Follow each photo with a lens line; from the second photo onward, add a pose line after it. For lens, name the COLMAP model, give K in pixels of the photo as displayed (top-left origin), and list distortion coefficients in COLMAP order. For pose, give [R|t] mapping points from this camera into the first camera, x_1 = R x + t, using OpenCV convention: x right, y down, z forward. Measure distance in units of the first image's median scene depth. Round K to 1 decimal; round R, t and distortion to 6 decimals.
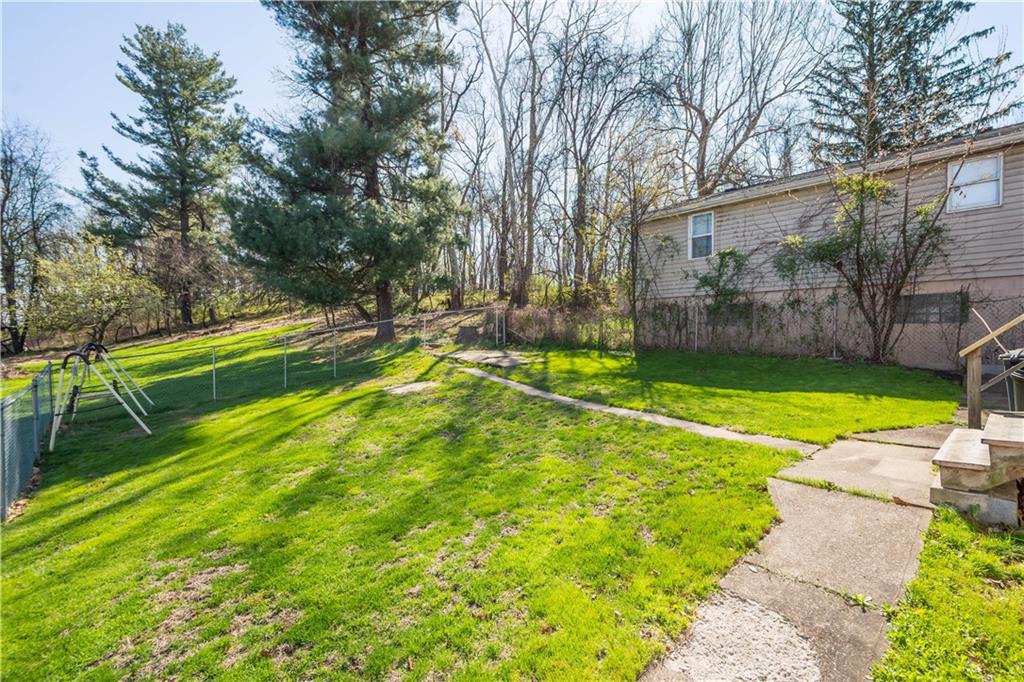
lens RADIAL K [[458.2, 0, 511.9], [0, 458.2, 338.4], [0, 0, 1]] dist [-0.002055, -0.000581]
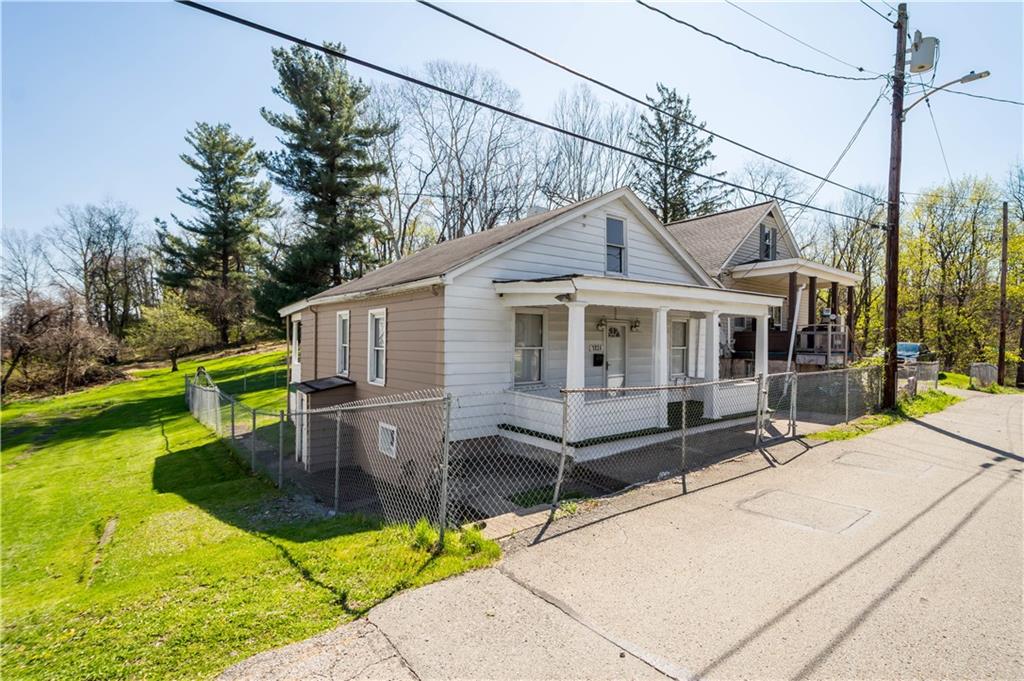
lens RADIAL K [[489.8, 0, 507.9], [0, 489.8, 341.9], [0, 0, 1]] dist [0.002847, 0.000331]
pose [[0.996586, 0.020106, -0.080079, 0.230915], [-0.021813, 0.999552, -0.020507, -0.023750], [0.079631, 0.022184, 0.996578, -0.364590]]
